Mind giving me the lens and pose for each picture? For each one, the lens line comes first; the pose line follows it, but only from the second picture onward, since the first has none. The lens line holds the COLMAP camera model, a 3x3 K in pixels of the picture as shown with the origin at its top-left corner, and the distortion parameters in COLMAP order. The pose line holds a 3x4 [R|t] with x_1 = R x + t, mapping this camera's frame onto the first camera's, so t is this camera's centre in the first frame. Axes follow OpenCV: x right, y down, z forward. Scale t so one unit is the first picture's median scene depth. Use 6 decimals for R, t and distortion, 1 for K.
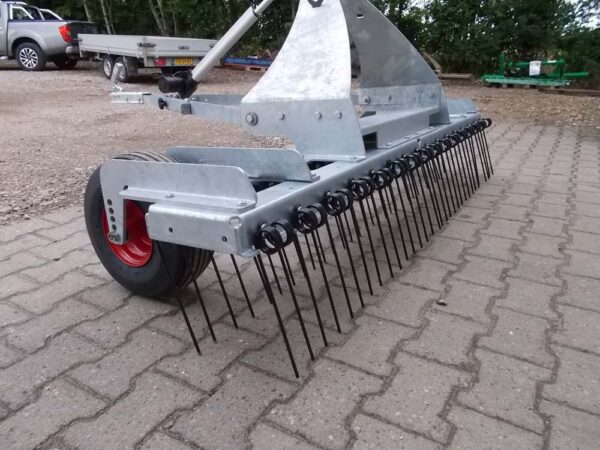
lens RADIAL K [[457.8, 0, 301.9], [0, 457.8, 224.3], [0, 0, 1]] dist [0.011544, -0.013788]
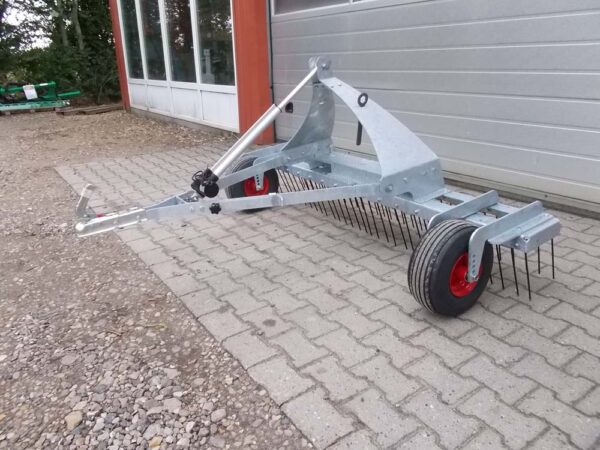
lens RADIAL K [[457.8, 0, 300.7], [0, 457.8, 223.4], [0, 0, 1]] dist [0.011544, -0.013788]
pose [[0.412622, -0.337632, 0.846019, -0.945843], [0.351340, 0.915894, 0.194162, -0.321442], [-0.840418, 0.217124, 0.496542, 0.342764]]
